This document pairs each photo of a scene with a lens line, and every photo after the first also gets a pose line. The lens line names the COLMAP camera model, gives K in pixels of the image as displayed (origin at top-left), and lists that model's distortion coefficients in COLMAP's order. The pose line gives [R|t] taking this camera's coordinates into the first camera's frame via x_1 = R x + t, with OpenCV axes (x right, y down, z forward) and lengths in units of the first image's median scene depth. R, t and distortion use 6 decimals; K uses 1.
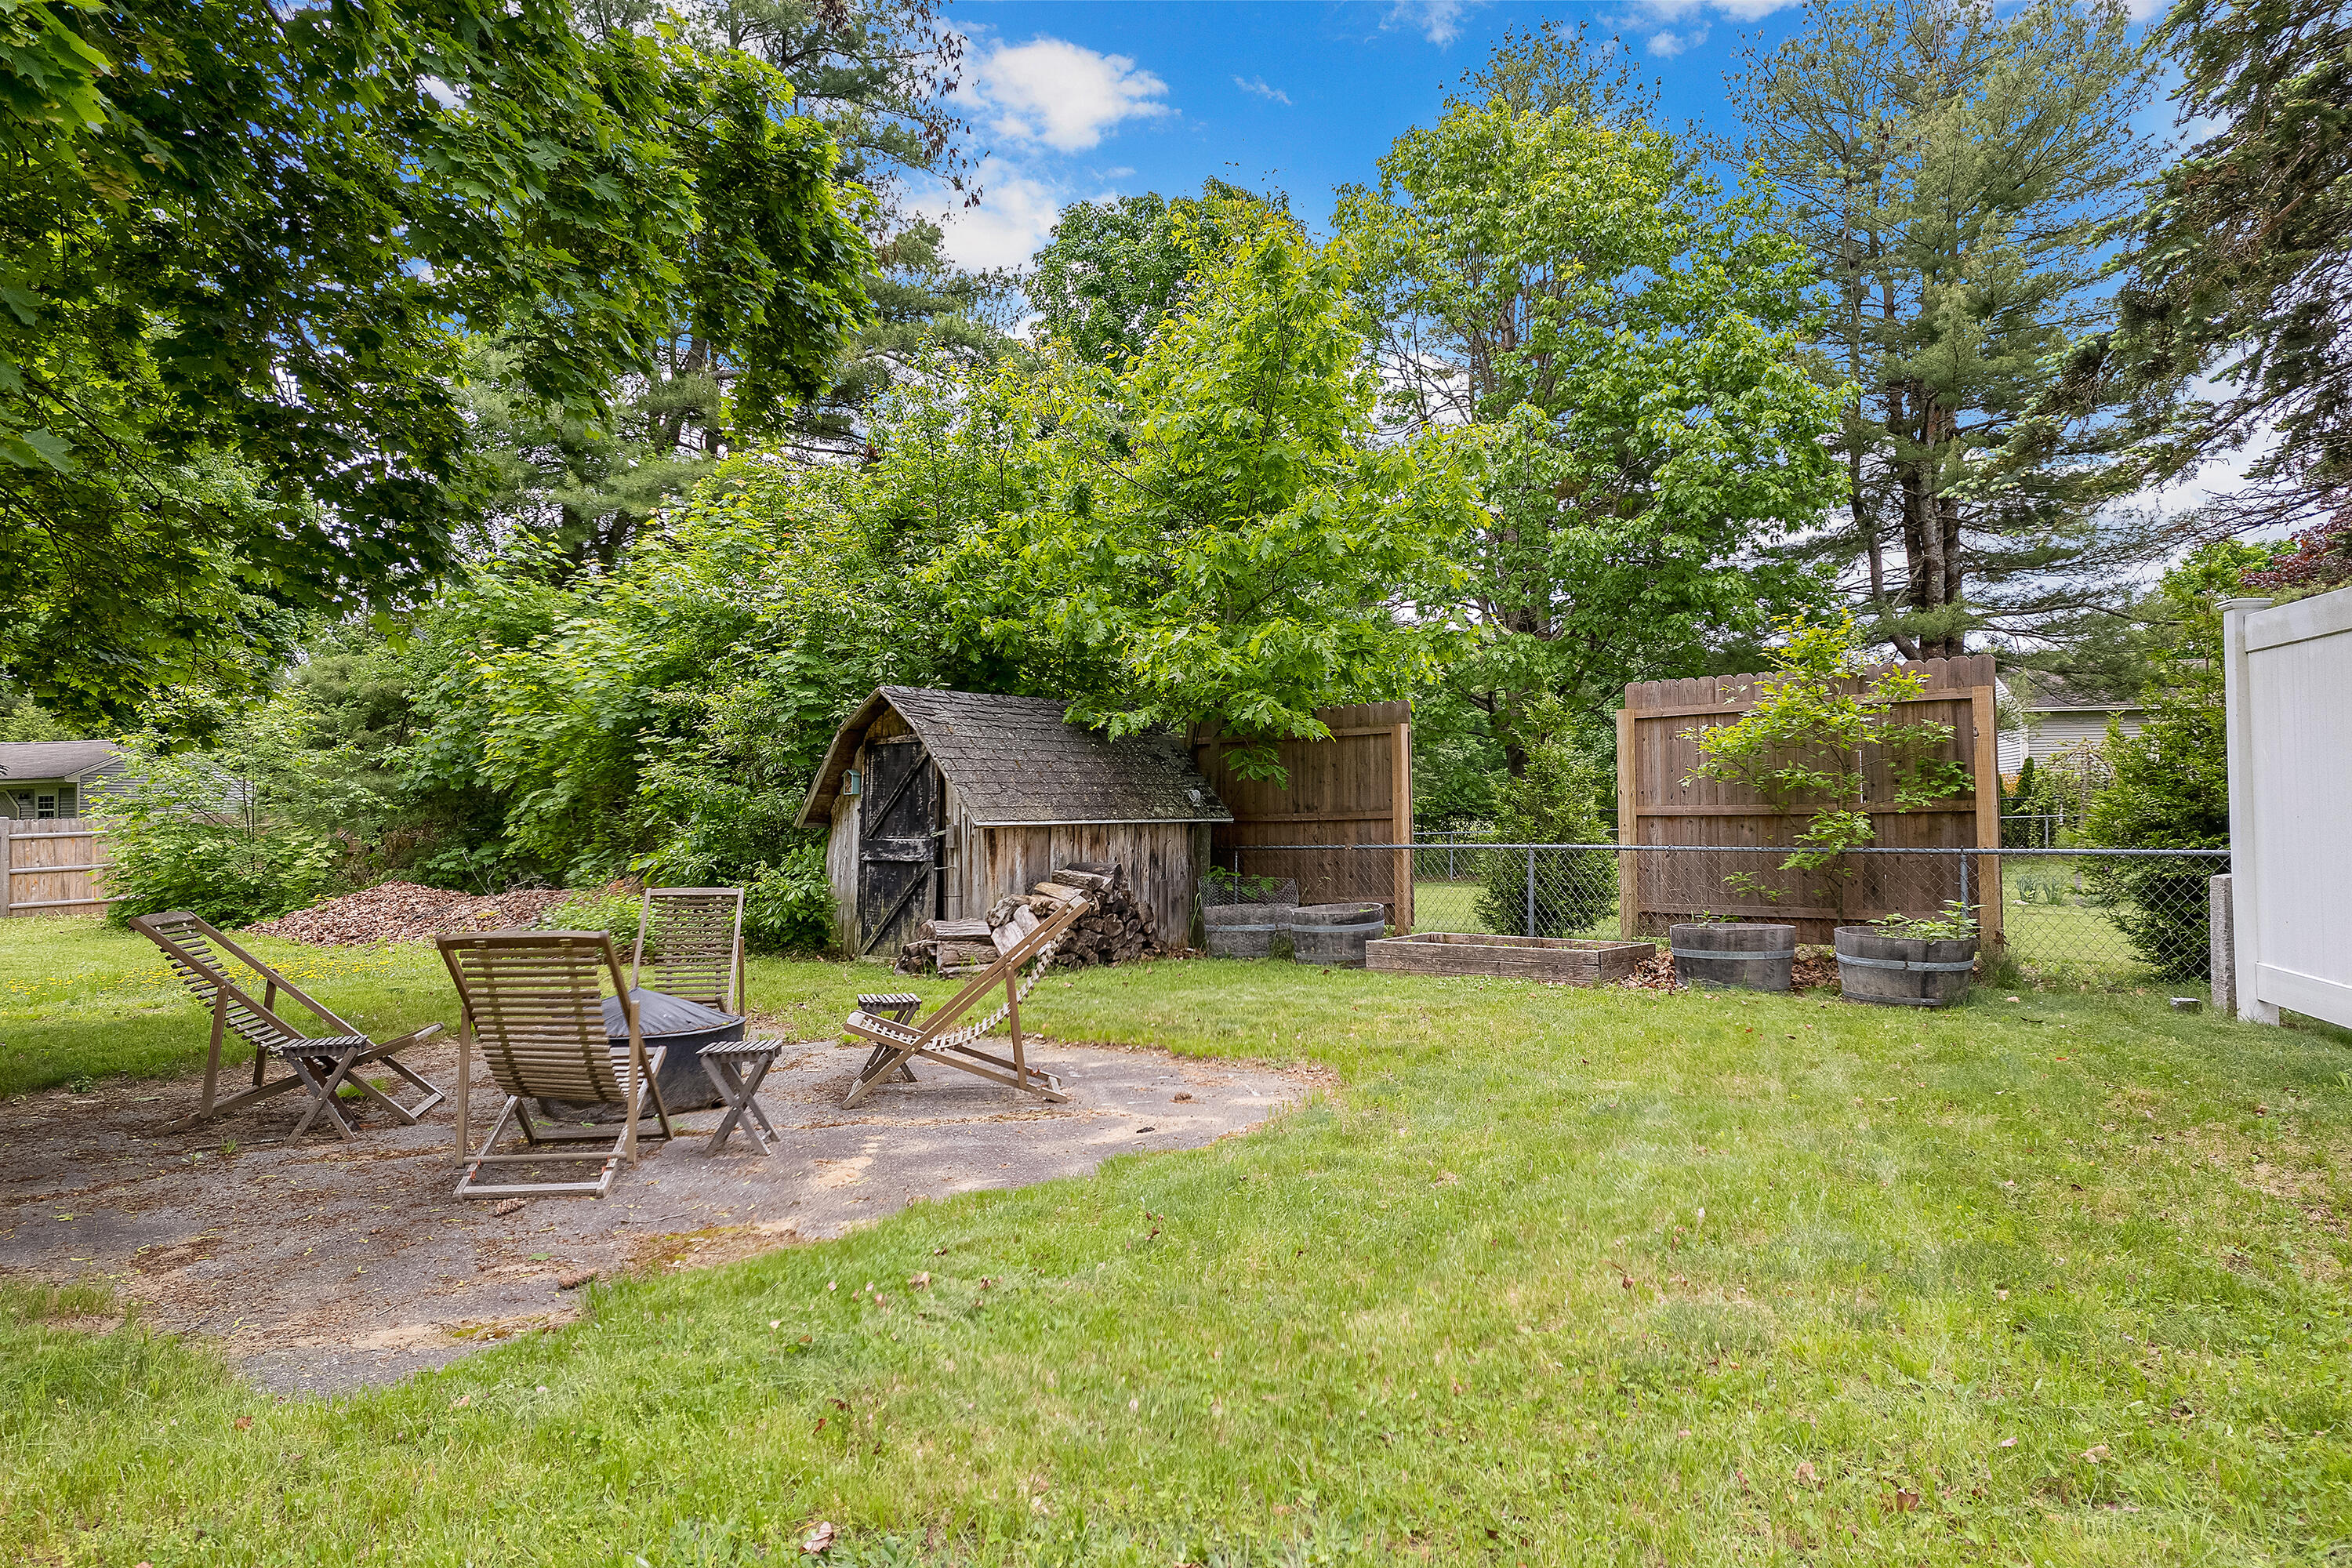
lens RADIAL K [[1516.9, 0, 1175.5], [0, 1516.9, 760.6], [0, 0, 1]] dist [-0.000471, 0.000339]
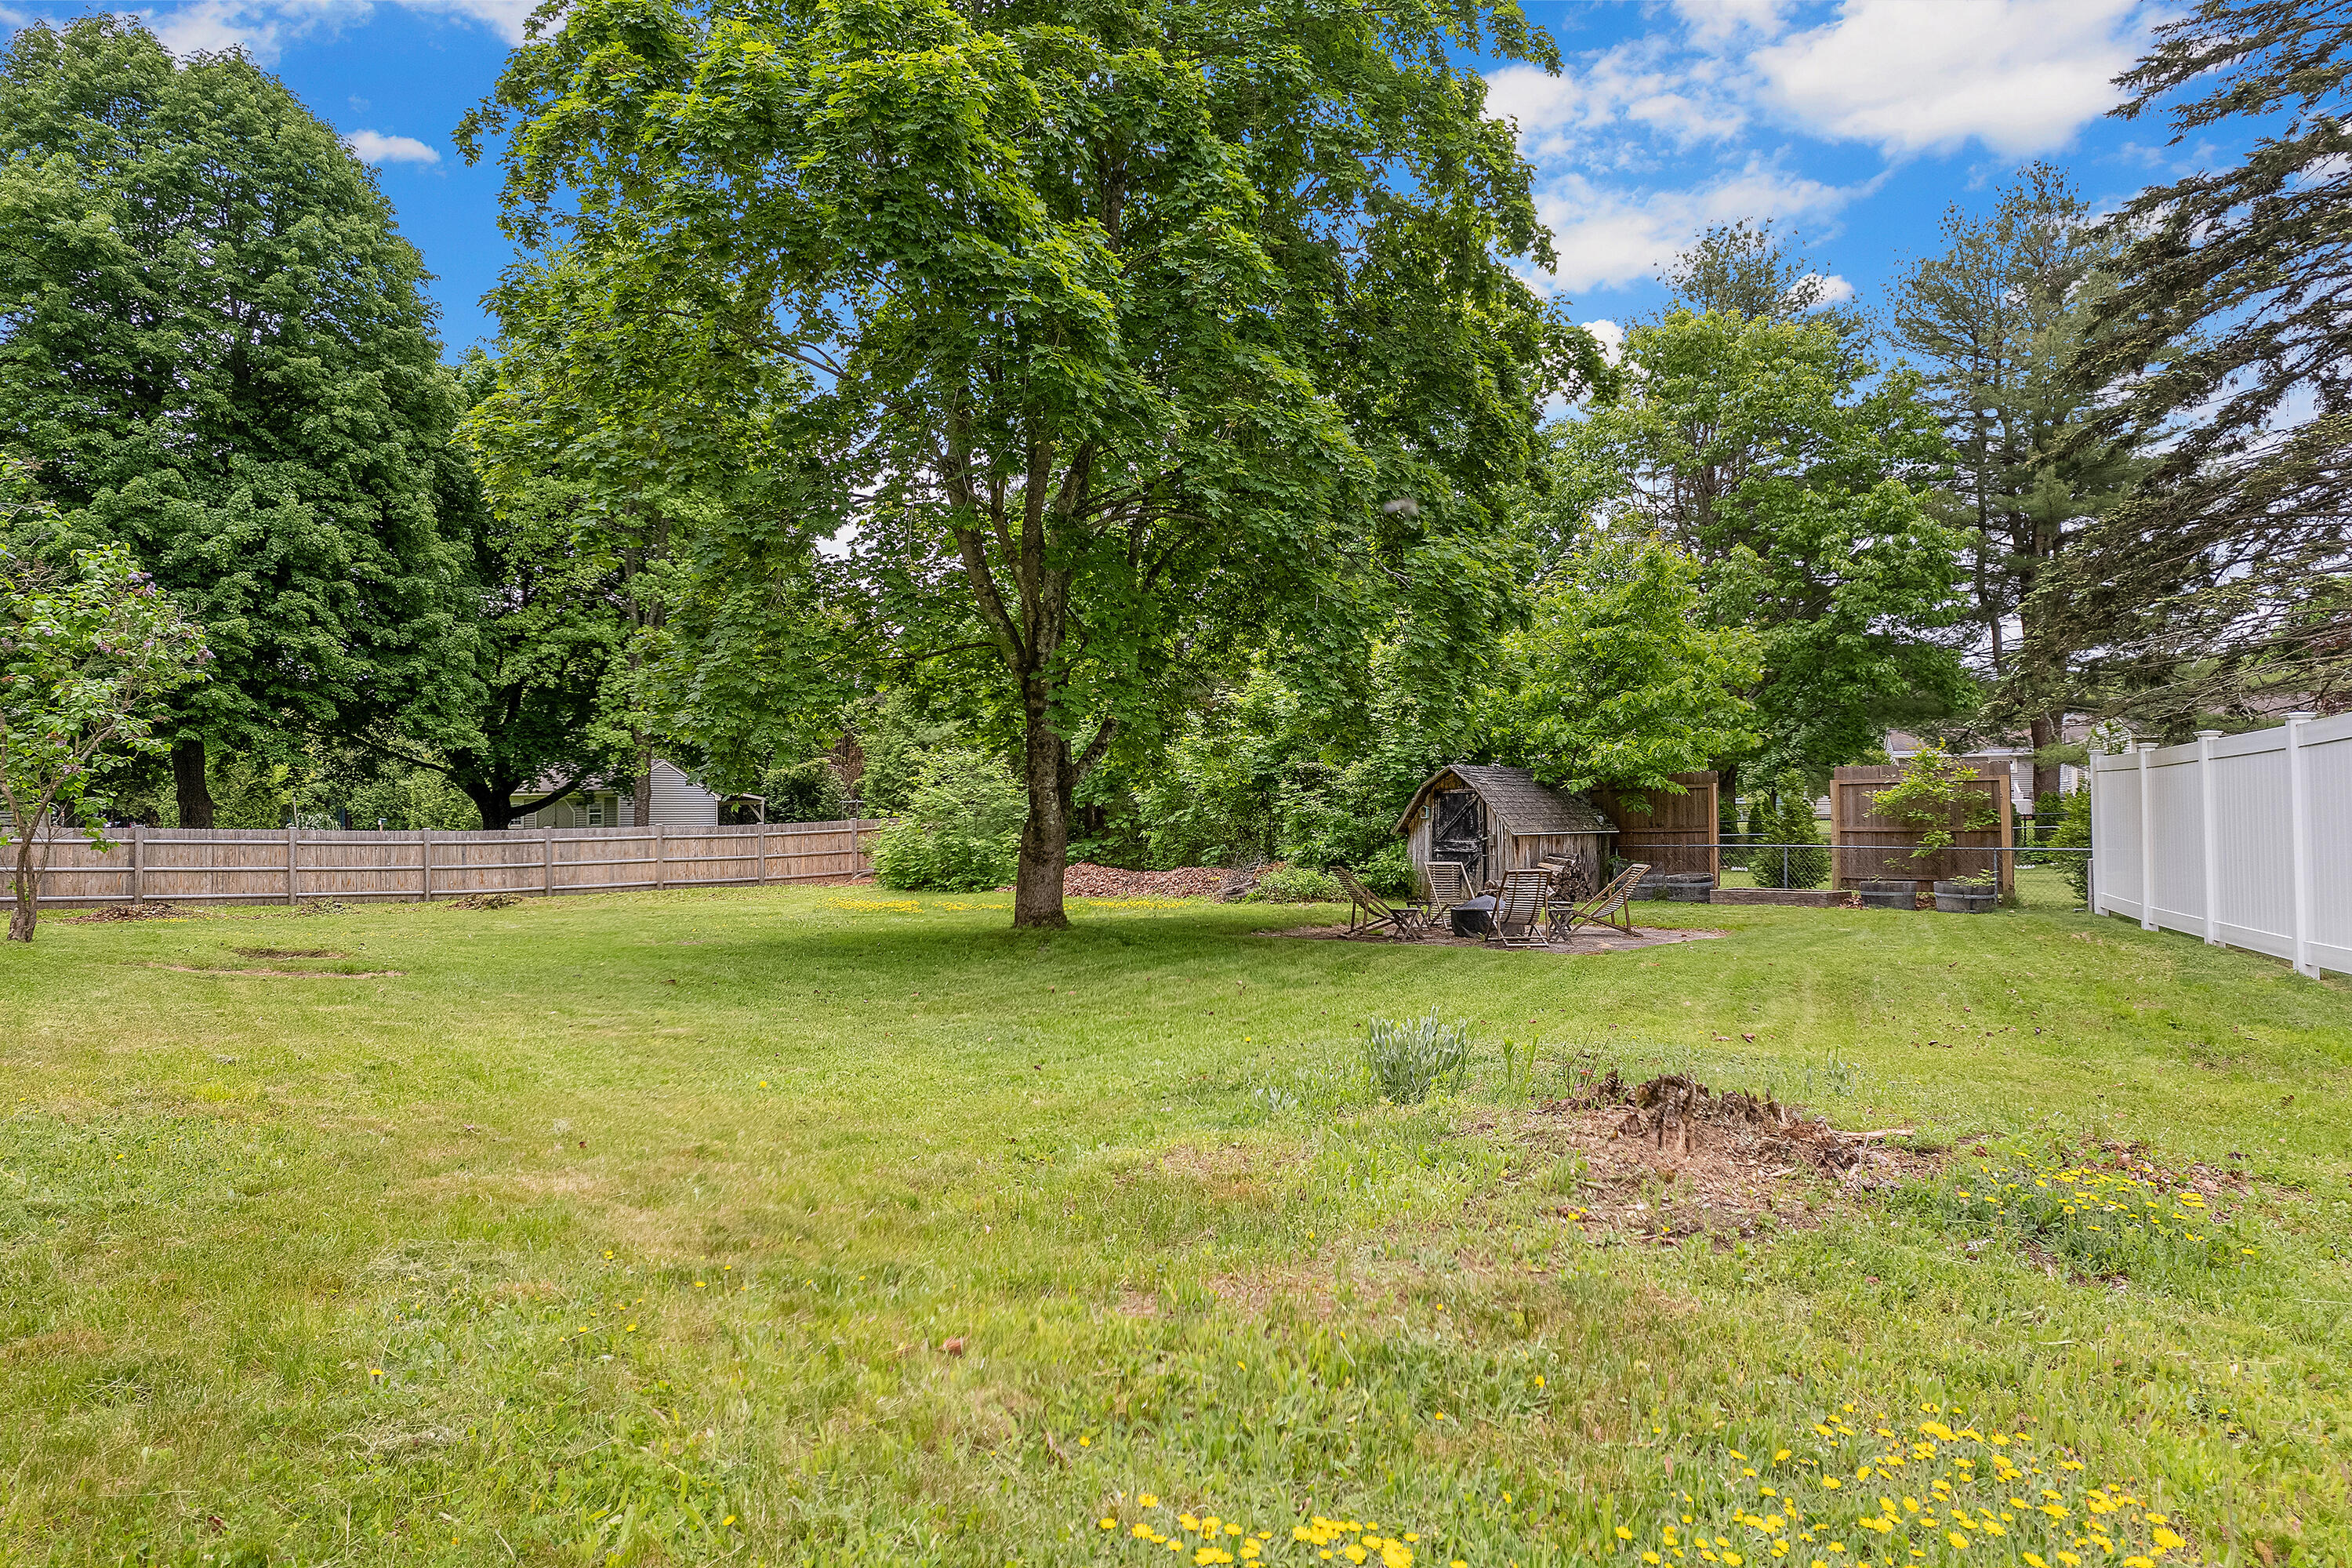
lens RADIAL K [[1516.9, 0, 1175.5], [0, 1516.9, 760.6], [0, 0, 1]] dist [-0.000471, 0.000339]
pose [[0.996350, -0.000974, -0.085357, -0.398474], [0.001175, 0.999997, 0.002298, -0.062248], [0.085355, -0.002390, 0.996348, -1.074573]]
